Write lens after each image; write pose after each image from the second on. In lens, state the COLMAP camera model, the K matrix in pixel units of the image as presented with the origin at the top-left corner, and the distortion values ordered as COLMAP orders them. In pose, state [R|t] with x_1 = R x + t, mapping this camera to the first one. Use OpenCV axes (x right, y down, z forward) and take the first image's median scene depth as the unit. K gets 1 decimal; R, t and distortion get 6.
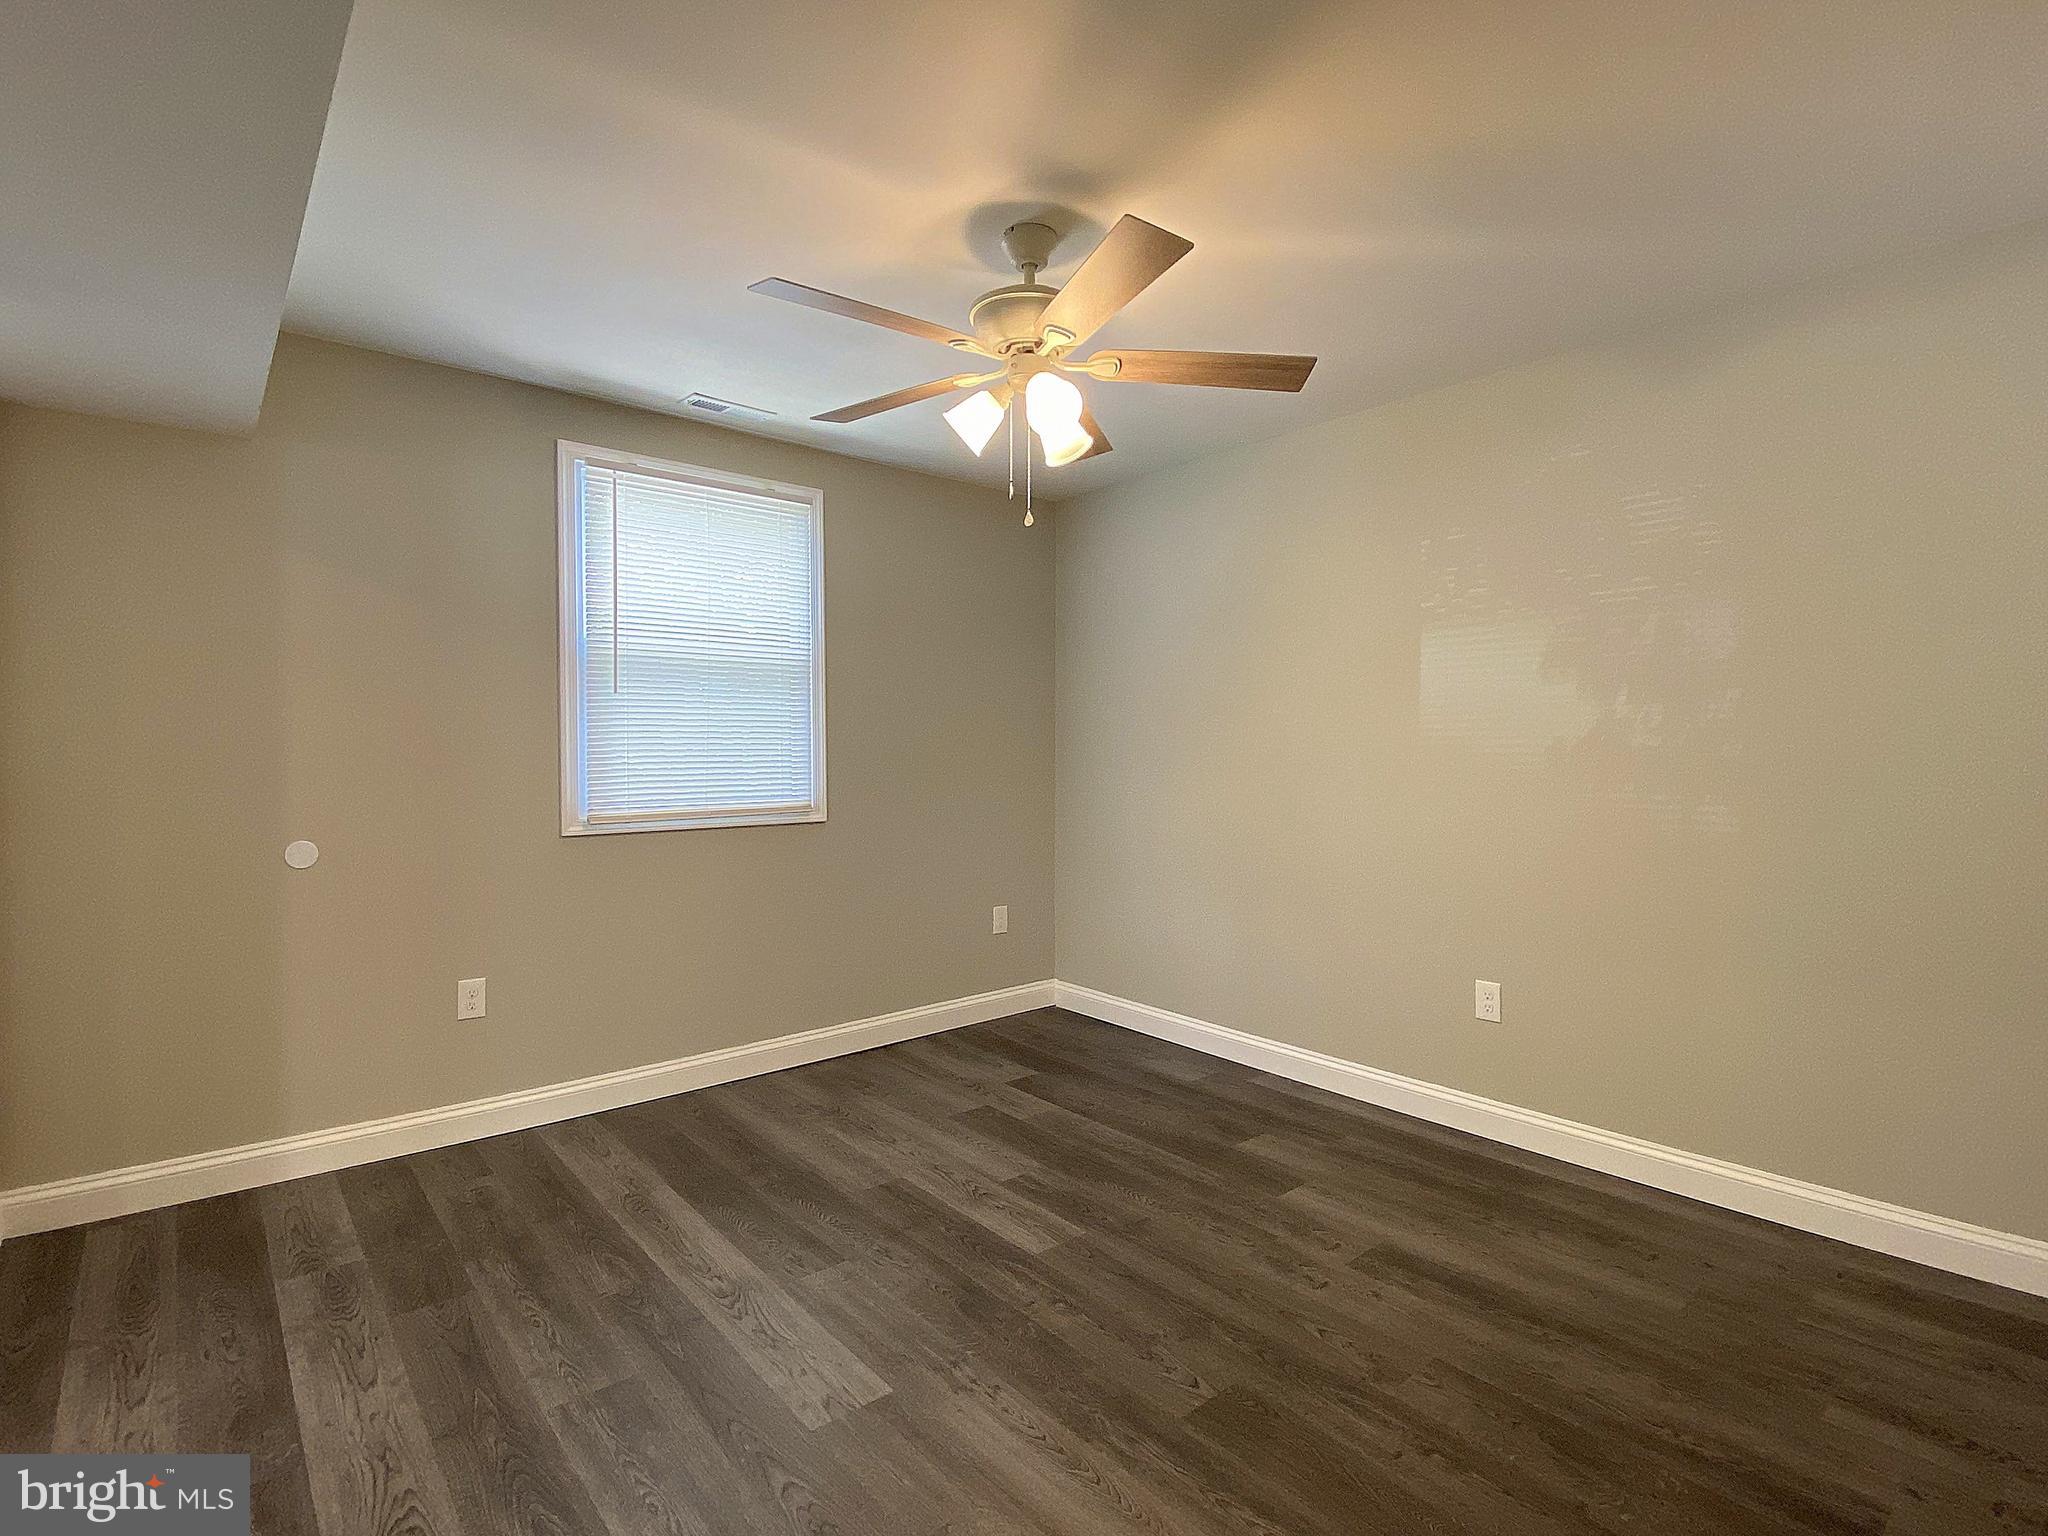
lens RADIAL K [[995.8, 0, 1025.3], [0, 995.8, 764.4], [0, 0, 1]] dist [0.068116, -0.040940]
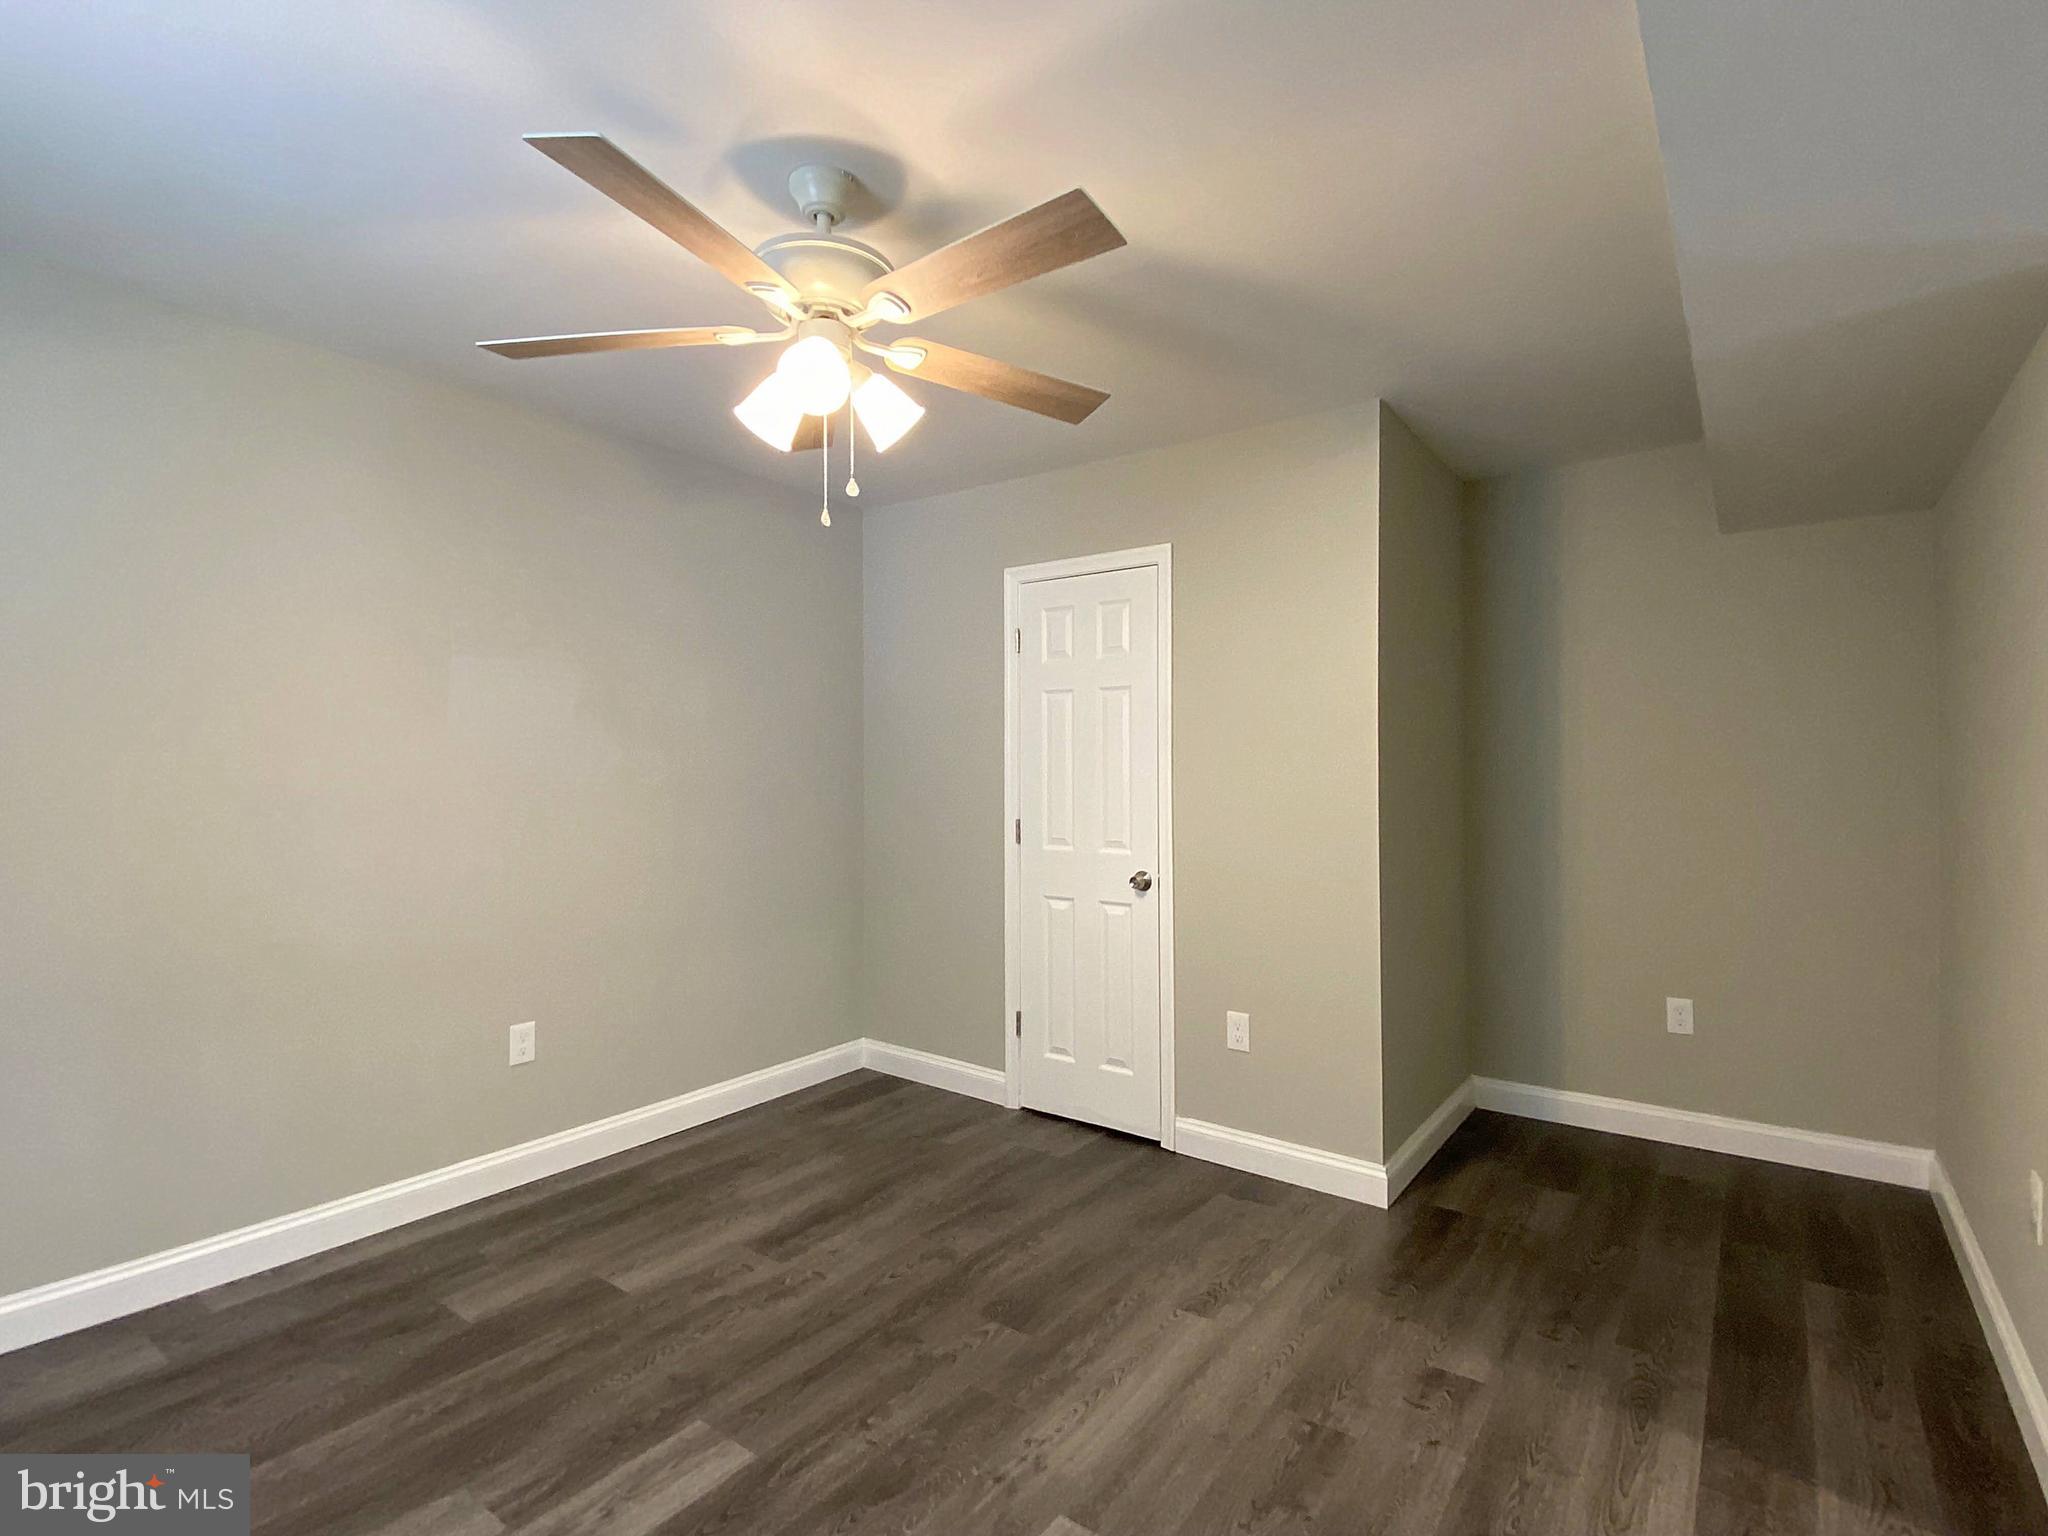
lens RADIAL K [[1000.0, 0, 1026.4], [0, 1000.0, 760.4], [0, 0, 1]] dist [0.047802, -0.040635]
pose [[-0.231829, 0.011067, 0.972694, -0.844910], [0.012284, 0.999889, -0.008449, -0.035573], [-0.972679, 0.009990, -0.231939, 1.038125]]
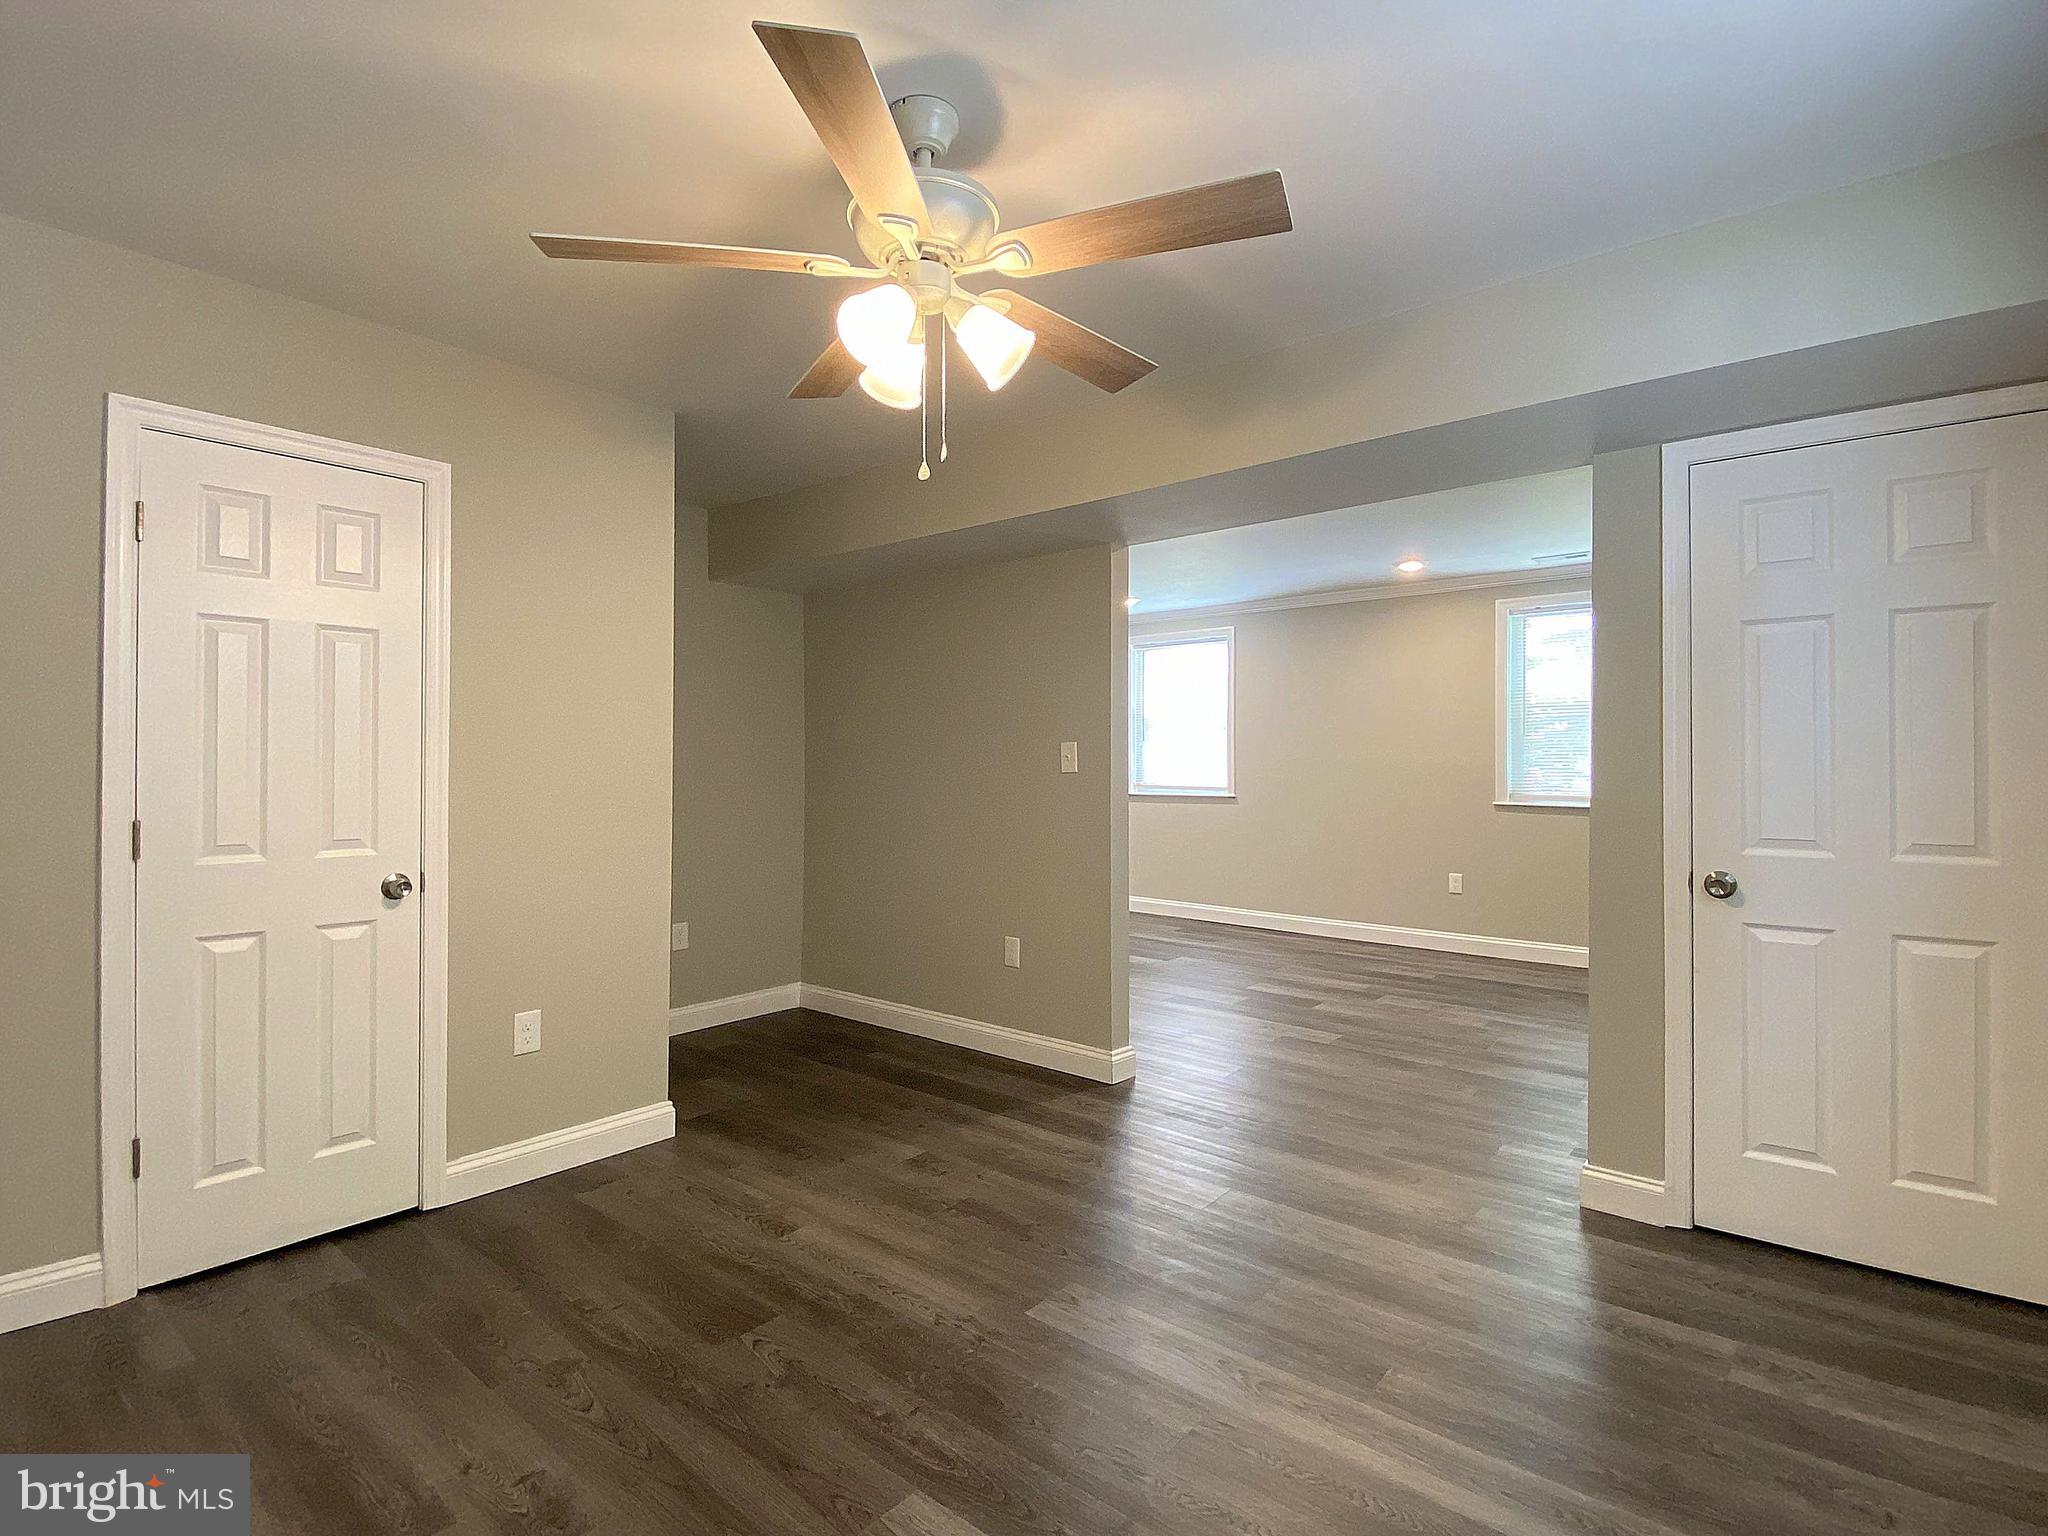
lens RADIAL K [[1000.0, 0, 1026.4], [0, 1000.0, 760.4], [0, 0, 1]] dist [0.047802, -0.040635]
pose [[-0.984923, -0.002193, -0.172978, 0.060001], [-0.003733, 0.999956, 0.008576, -0.024412], [0.172952, 0.009092, -0.984888, 1.806765]]
